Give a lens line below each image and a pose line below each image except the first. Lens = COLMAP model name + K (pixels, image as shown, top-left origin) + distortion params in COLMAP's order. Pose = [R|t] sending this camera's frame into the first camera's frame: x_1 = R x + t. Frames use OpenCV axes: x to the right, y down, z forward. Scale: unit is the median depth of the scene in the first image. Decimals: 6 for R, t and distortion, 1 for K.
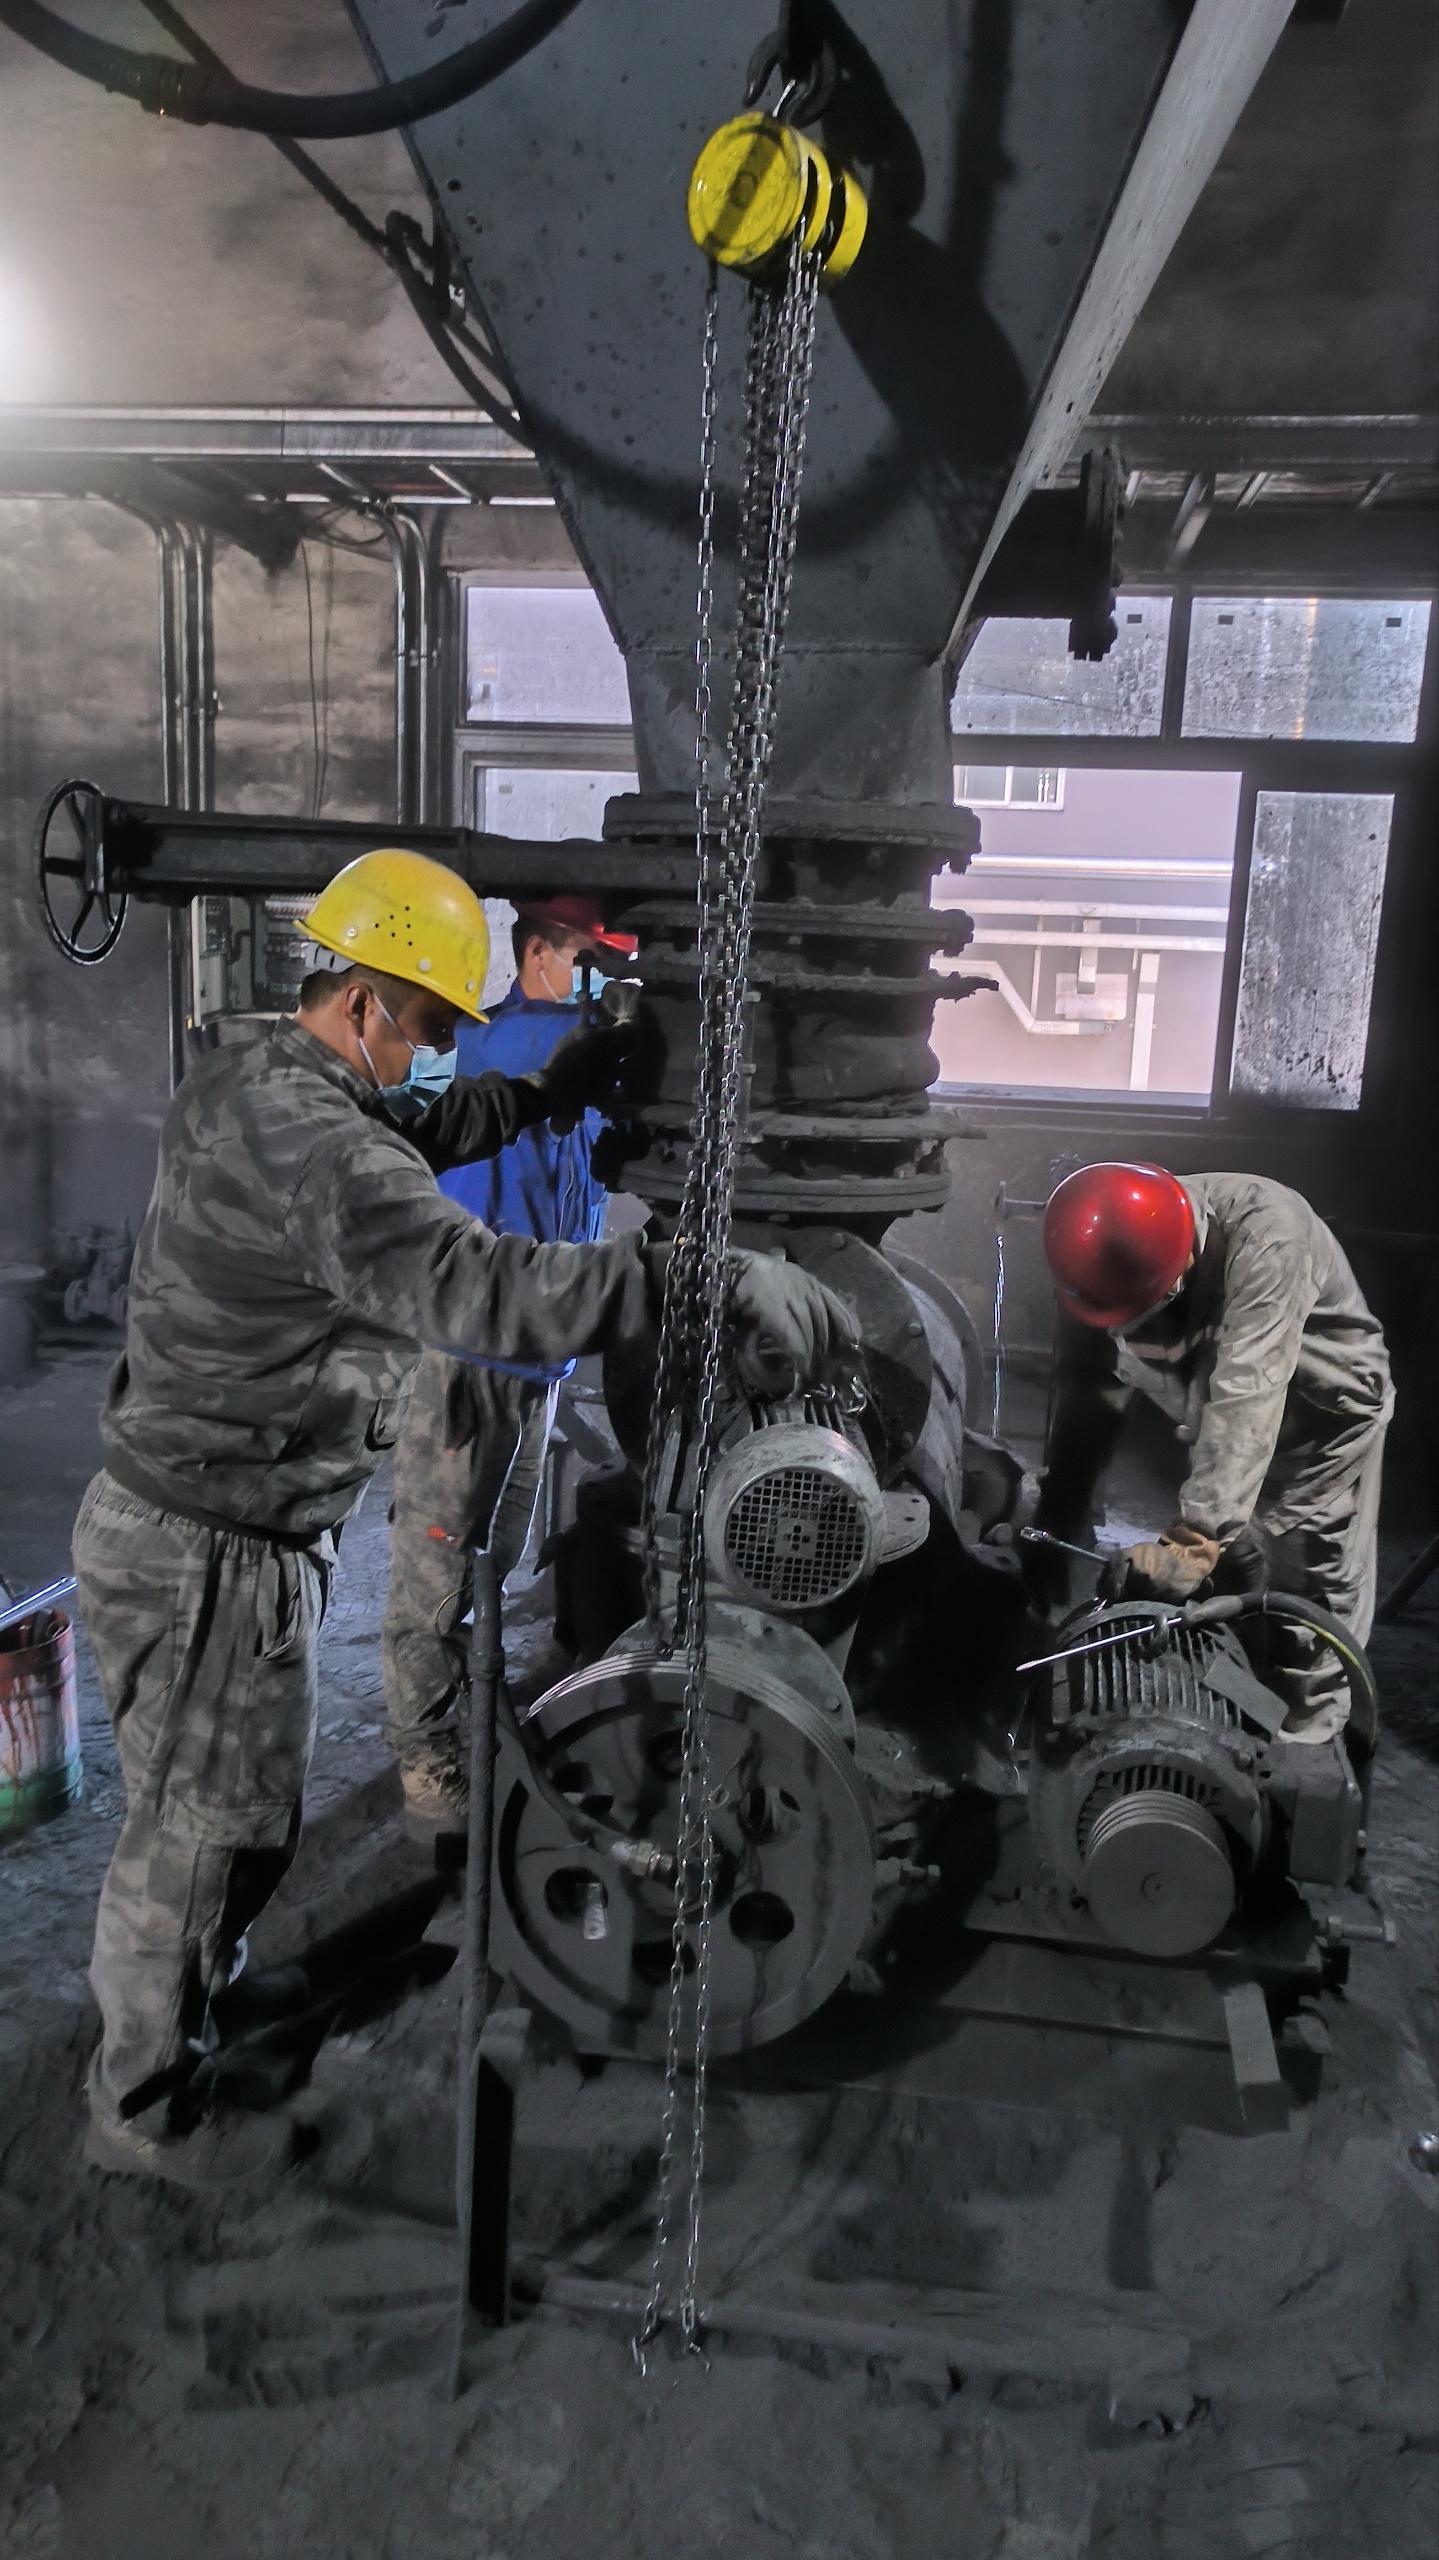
lens RADIAL K [[1925.6, 0, 719.5], [0, 1925.6, 1280.0], [0, 0, 1]] dist [0.063445, -0.057173]
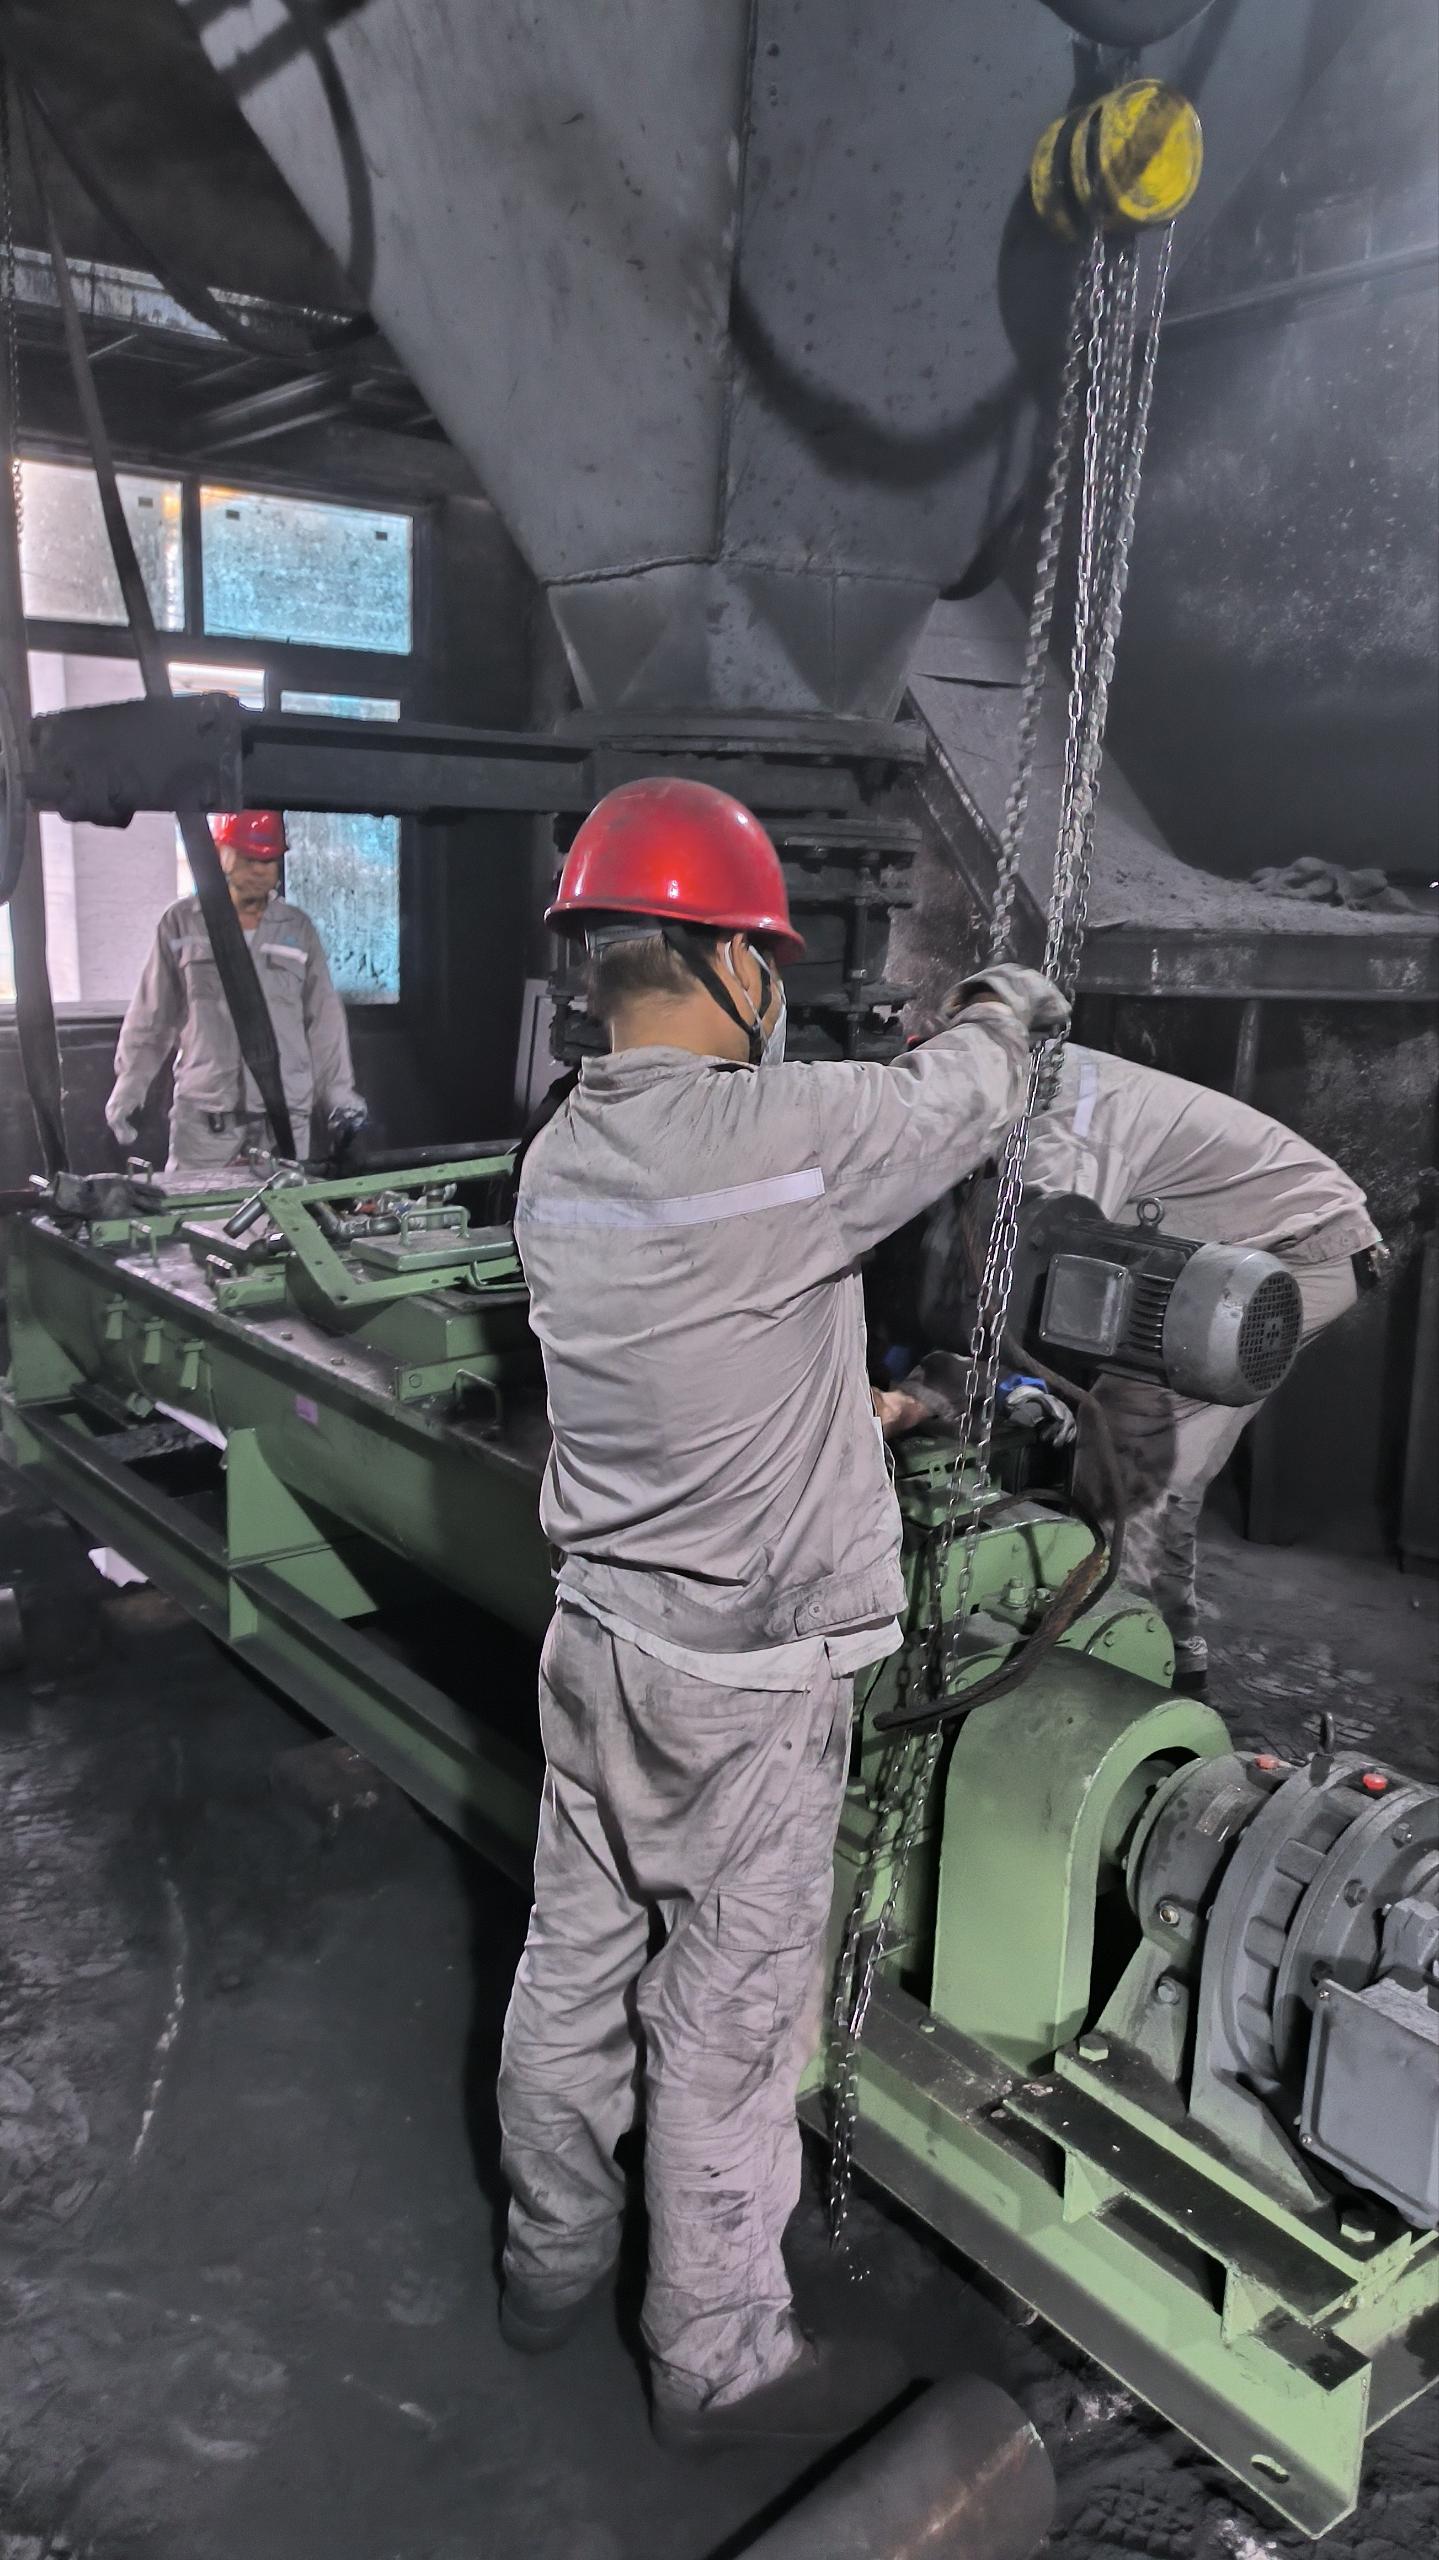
lens RADIAL K [[1925.6, 0, 719.5], [0, 1925.6, 1280.0], [0, 0, 1]] dist [0.063445, -0.057173]
pose [[0.705020, -0.171433, 0.688155, -0.310946], [0.134385, 0.985057, 0.107719, -0.029358], [-0.696339, 0.016534, 0.717523, 0.122994]]
